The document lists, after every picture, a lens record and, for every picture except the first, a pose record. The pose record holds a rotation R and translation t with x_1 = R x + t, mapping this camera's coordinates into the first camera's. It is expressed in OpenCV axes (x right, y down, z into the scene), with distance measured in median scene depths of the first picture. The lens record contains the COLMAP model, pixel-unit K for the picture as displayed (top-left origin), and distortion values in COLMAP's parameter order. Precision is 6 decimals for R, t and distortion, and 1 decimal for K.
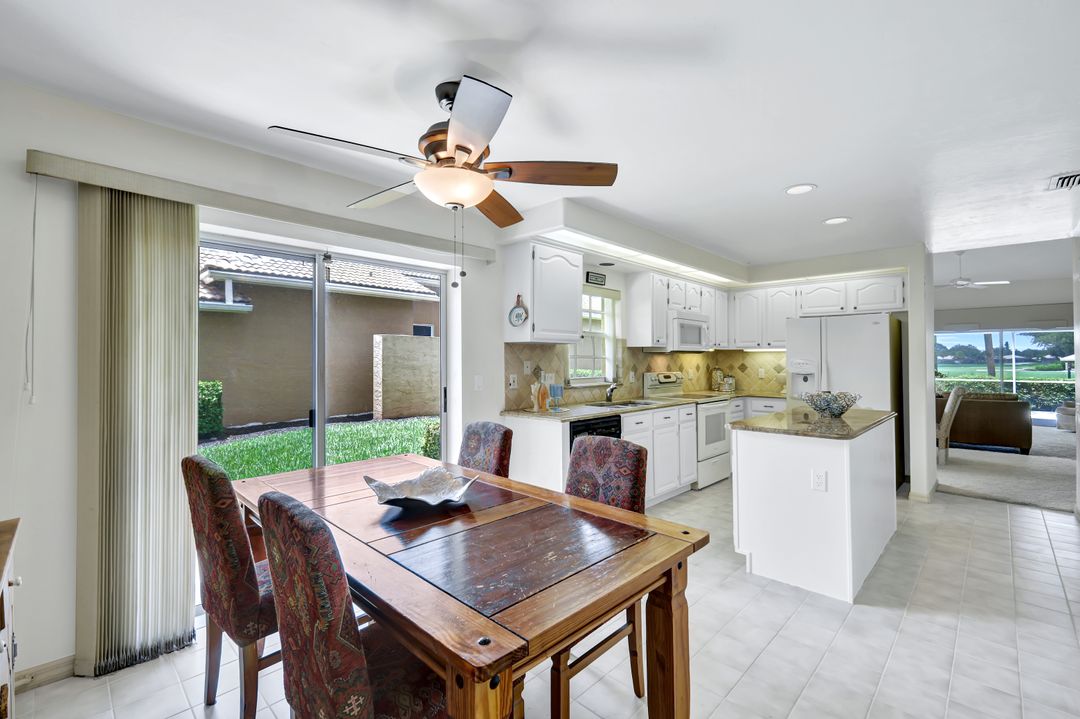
lens RADIAL K [[469.9, 0, 545.3], [0, 469.9, 351.4], [0, 0, 1]] dist [0.003904, -0.000725]
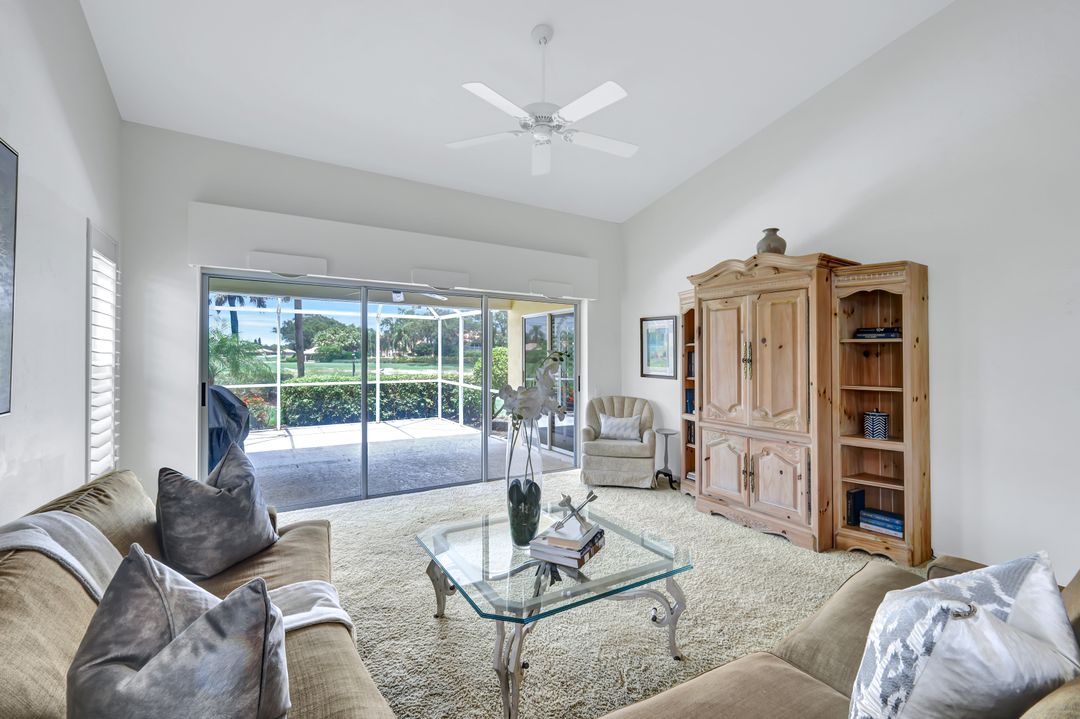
lens RADIAL K [[469.9, 0, 540.2], [0, 469.9, 355.2], [0, 0, 1]] dist [0.003904, -0.000725]
pose [[0.250755, -0.004924, 0.968038, 0.334360], [-0.016539, 0.999819, 0.009370, 0.009179], [-0.967909, -0.018360, 0.250628, 0.543693]]
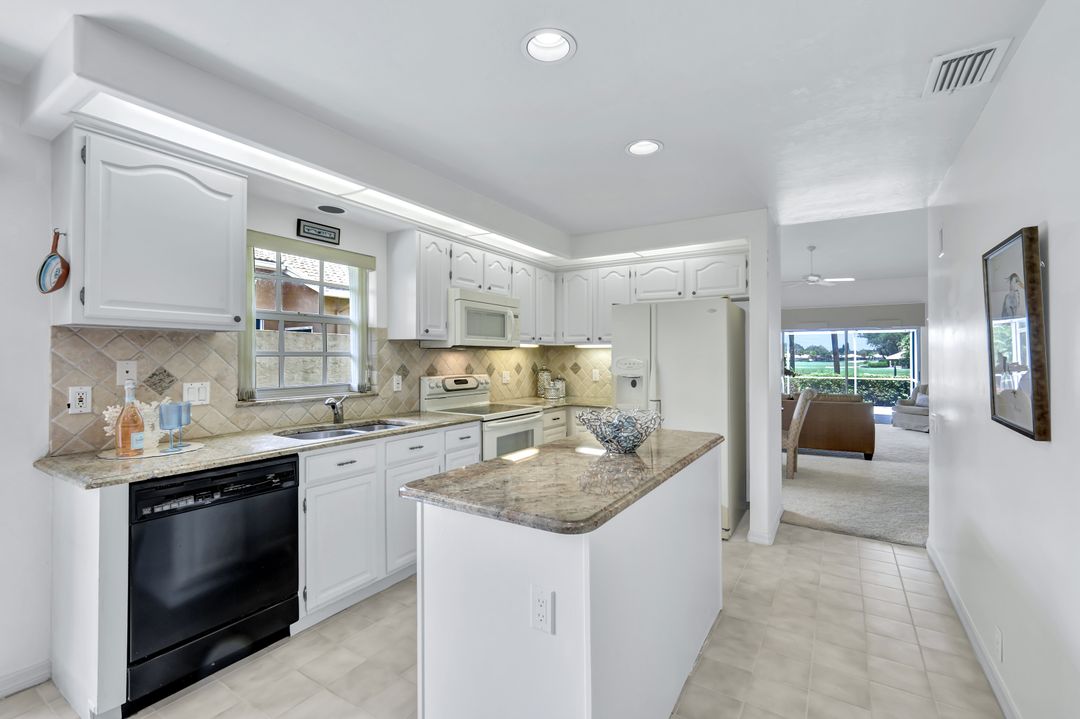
lens RADIAL K [[469.9, 0, 549.6], [0, 469.9, 356.8], [0, 0, 1]] dist [0.003904, -0.000725]
pose [[0.977976, -0.000759, 0.208717, 0.095533], [-0.002053, 0.999910, 0.013257, 0.001679], [-0.208708, -0.013394, 0.977886, 0.103105]]
